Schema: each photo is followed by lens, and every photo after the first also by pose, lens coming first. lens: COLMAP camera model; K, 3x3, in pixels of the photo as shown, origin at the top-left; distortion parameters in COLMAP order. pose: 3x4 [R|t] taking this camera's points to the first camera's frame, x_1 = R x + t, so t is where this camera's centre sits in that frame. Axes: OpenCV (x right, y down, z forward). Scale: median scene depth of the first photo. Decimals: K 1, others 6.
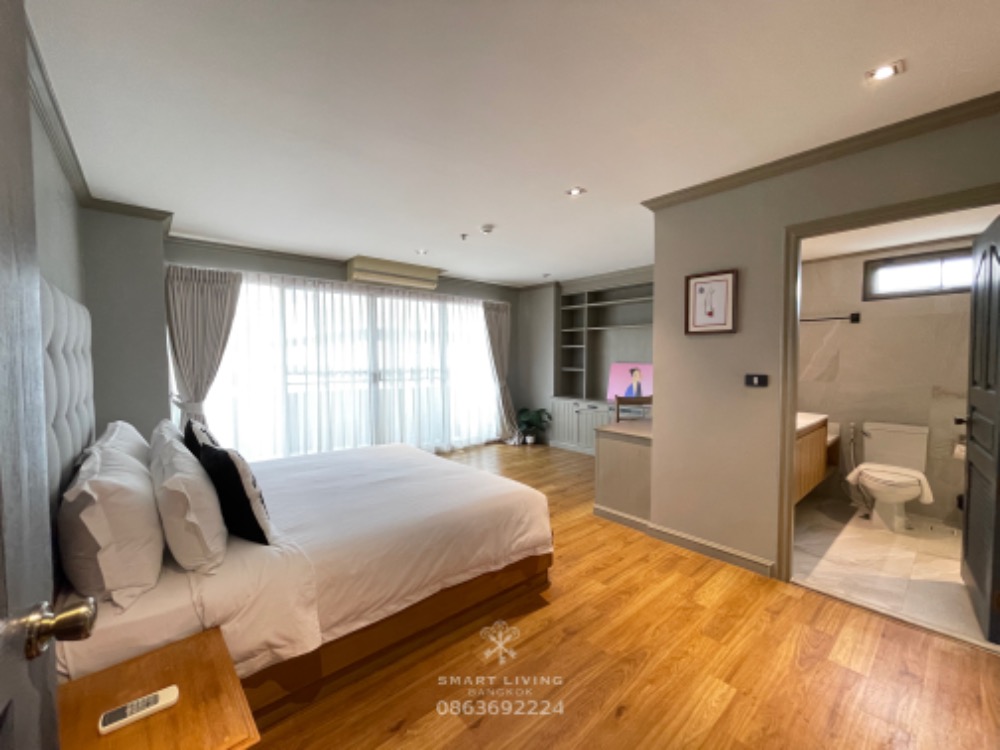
lens RADIAL K [[403.8, 0, 500.0], [0, 403.8, 375.0], [0, 0, 1]] dist [-0.000521, 0.000943]
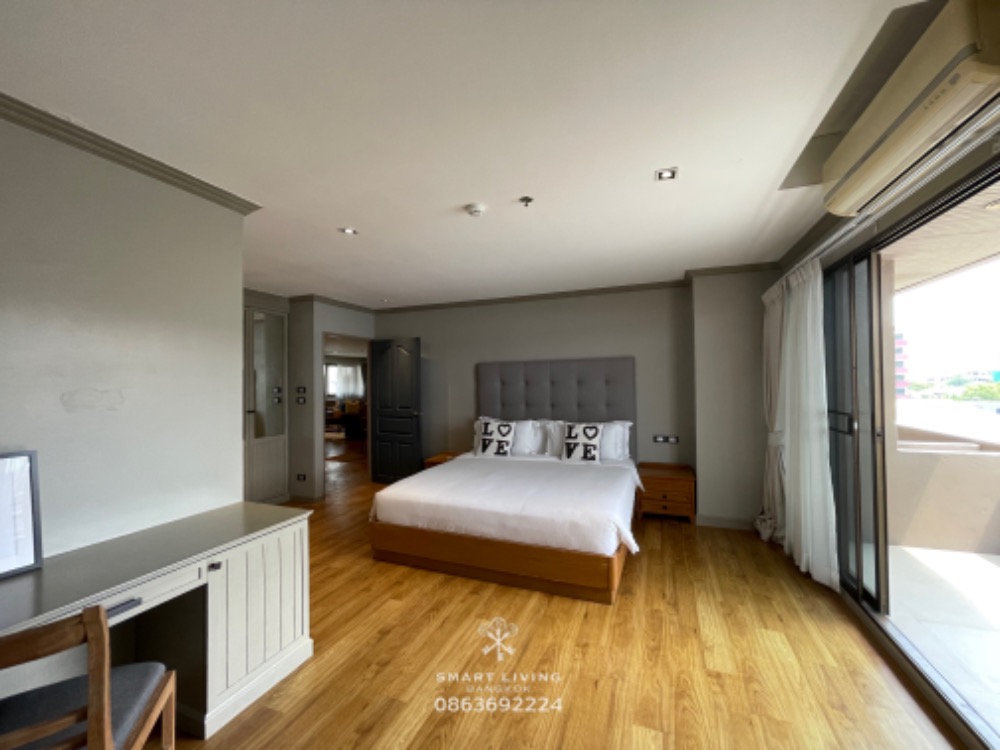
lens RADIAL K [[403.8, 0, 500.0], [0, 403.8, 375.0], [0, 0, 1]] dist [-0.000521, 0.000943]
pose [[-0.885930, 0.004177, -0.463800, 0.307069], [-0.006083, 0.999769, 0.020623, -0.105246], [0.463779, 0.021091, -0.885700, 1.954990]]
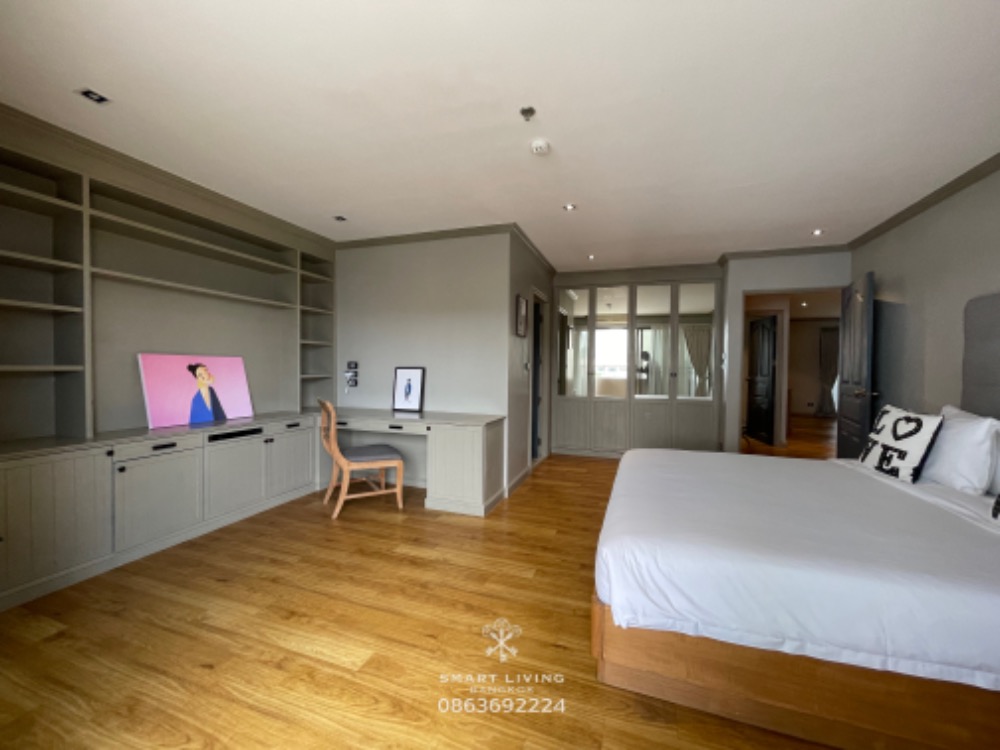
lens RADIAL K [[403.8, 0, 500.0], [0, 403.8, 375.0], [0, 0, 1]] dist [-0.000521, 0.000943]
pose [[-0.493945, -0.022666, 0.869198, -0.694682], [0.027826, 0.998736, 0.041857, -0.021621], [-0.869048, 0.044861, -0.492690, 1.663014]]
